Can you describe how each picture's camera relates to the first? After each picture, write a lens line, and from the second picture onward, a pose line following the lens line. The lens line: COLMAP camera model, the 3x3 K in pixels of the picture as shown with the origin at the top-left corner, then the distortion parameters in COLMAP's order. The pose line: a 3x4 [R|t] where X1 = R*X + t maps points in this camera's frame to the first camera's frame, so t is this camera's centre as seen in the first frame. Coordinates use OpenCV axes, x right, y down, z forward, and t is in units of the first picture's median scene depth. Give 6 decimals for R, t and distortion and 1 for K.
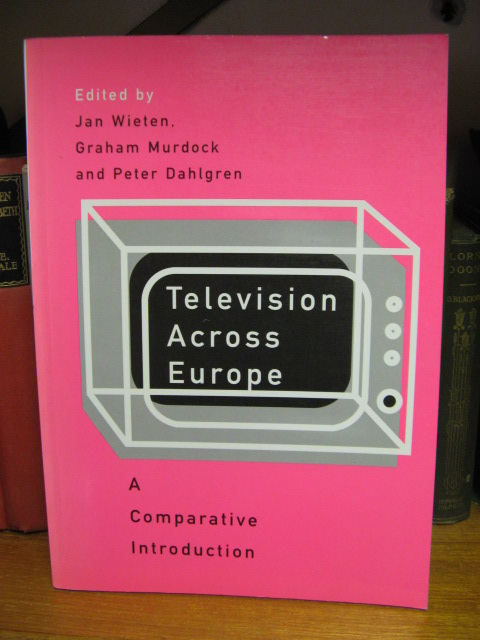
lens RADIAL K [[654.6, 0, 239.4], [0, 654.6, 316.4], [0, 0, 1]] dist [-0.001295, 0.000000]
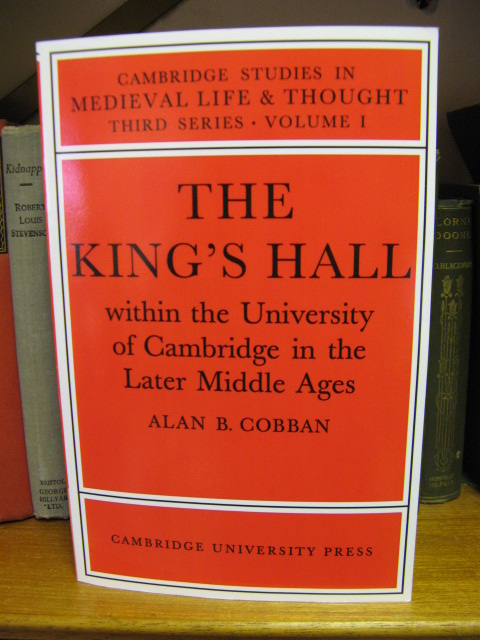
lens RADIAL K [[654.6, 0, 242.3], [0, 654.6, 322.9], [0, 0, 1]] dist [-0.001295, 0.000000]
pose [[0.998333, -0.009932, 0.056864, -0.032545], [0.013290, 0.998170, -0.058987, 0.113757], [-0.056174, 0.059645, 0.996638, 0.025085]]
